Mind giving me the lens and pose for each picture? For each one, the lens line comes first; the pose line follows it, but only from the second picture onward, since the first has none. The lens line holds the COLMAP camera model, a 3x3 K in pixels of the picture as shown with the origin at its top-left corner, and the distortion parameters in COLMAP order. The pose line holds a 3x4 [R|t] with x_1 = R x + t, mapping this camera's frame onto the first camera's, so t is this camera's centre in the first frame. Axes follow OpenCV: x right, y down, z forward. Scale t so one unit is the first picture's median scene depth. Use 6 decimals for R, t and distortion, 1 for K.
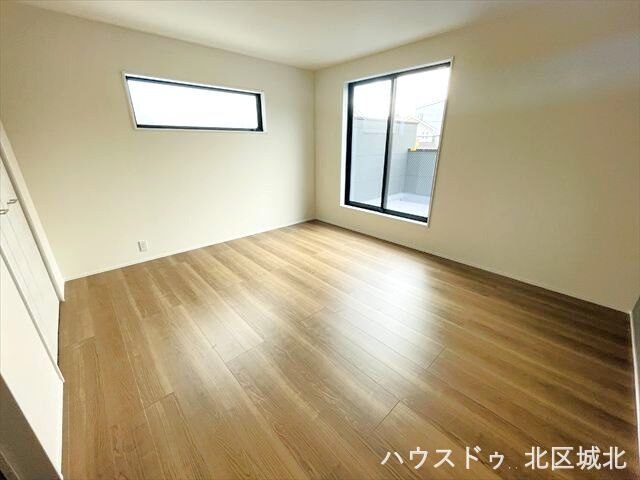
lens RADIAL K [[259.6, 0, 320.0], [0, 259.6, 240.0], [0, 0, 1]] dist [-0.016669, 0.000038]
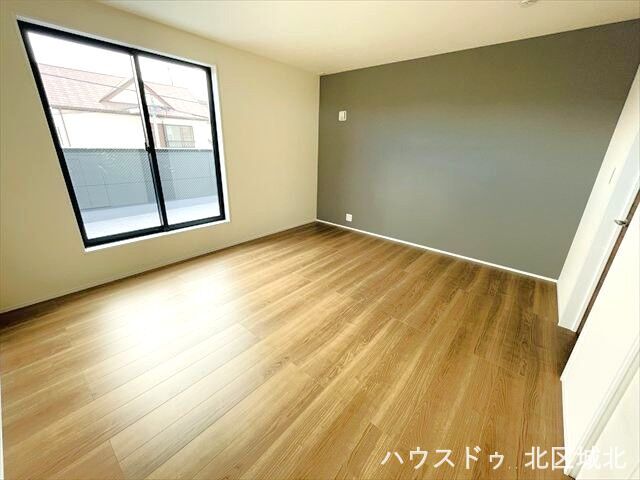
lens RADIAL K [[259.6, 0, 320.0], [0, 259.6, 240.0], [0, 0, 1]] dist [-0.016669, 0.000038]
pose [[-0.131279, -0.338570, 0.931738, -0.643025], [0.322920, 0.874007, 0.363091, -0.250325], [-0.937277, 0.348543, -0.005408, 0.674906]]
